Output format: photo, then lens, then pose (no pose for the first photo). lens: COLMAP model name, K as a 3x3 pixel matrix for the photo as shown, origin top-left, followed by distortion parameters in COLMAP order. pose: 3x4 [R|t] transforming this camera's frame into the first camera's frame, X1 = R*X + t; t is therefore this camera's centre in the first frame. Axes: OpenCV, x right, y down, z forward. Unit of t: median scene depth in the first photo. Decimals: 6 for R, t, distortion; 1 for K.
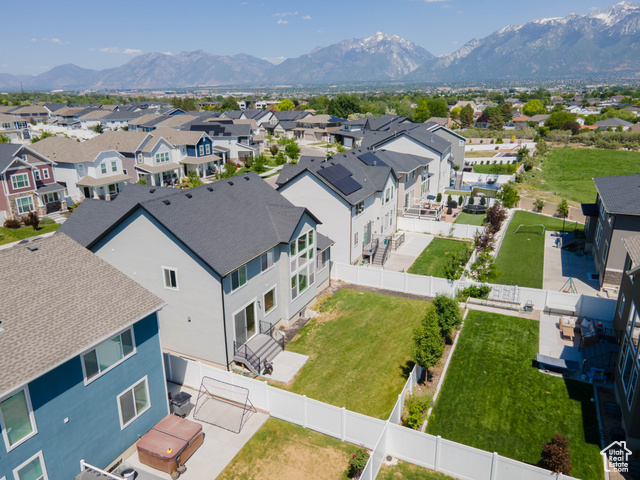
lens RADIAL K [[459.0, 0, 314.3], [0, 459.0, 239.7], [0, 0, 1]] dist [0.029883, 0.005828]
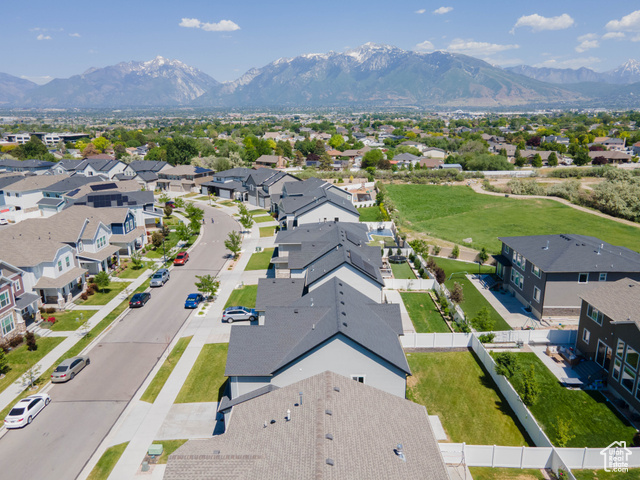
lens RADIAL K [[459.0, 0, 314.3], [0, 459.0, 239.7], [0, 0, 1]] dist [0.029883, 0.005828]
pose [[0.912243, -0.107297, 0.395347, -0.404102], [0.128021, 0.991422, -0.026330, -0.134235], [-0.389131, 0.074632, 0.918154, -0.076541]]
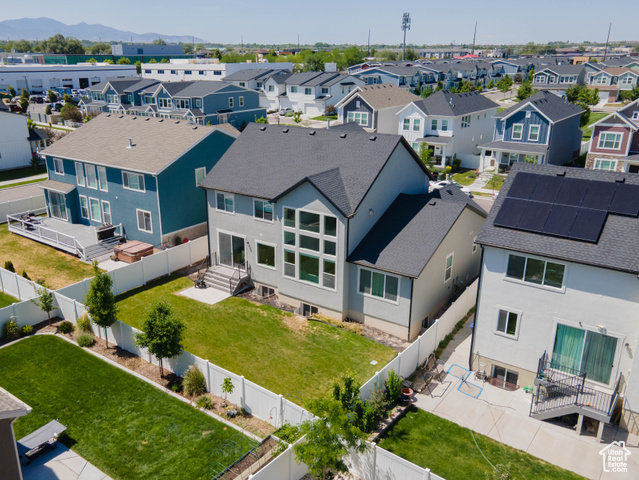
lens RADIAL K [[544.3, 0, 290.9], [0, 544.3, 256.5], [0, 0, 1]] dist [0.020496, -0.001095]
pose [[-0.204036, 0.349607, -0.914409, 0.464058], [-0.288211, 0.871210, 0.397400, -0.164004], [0.935577, 0.344627, -0.076998, 0.572668]]
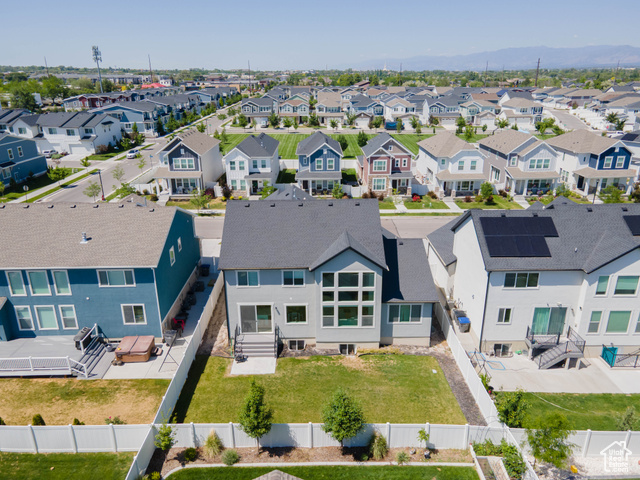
lens RADIAL K [[459.0, 0, 314.3], [0, 459.0, 239.7], [0, 0, 1]] dist [0.029883, 0.005828]
pose [[0.435879, 0.307873, -0.845709, 0.402188], [-0.269327, 0.941230, 0.203835, -0.136592], [0.858762, 0.138925, 0.493181, 0.237425]]
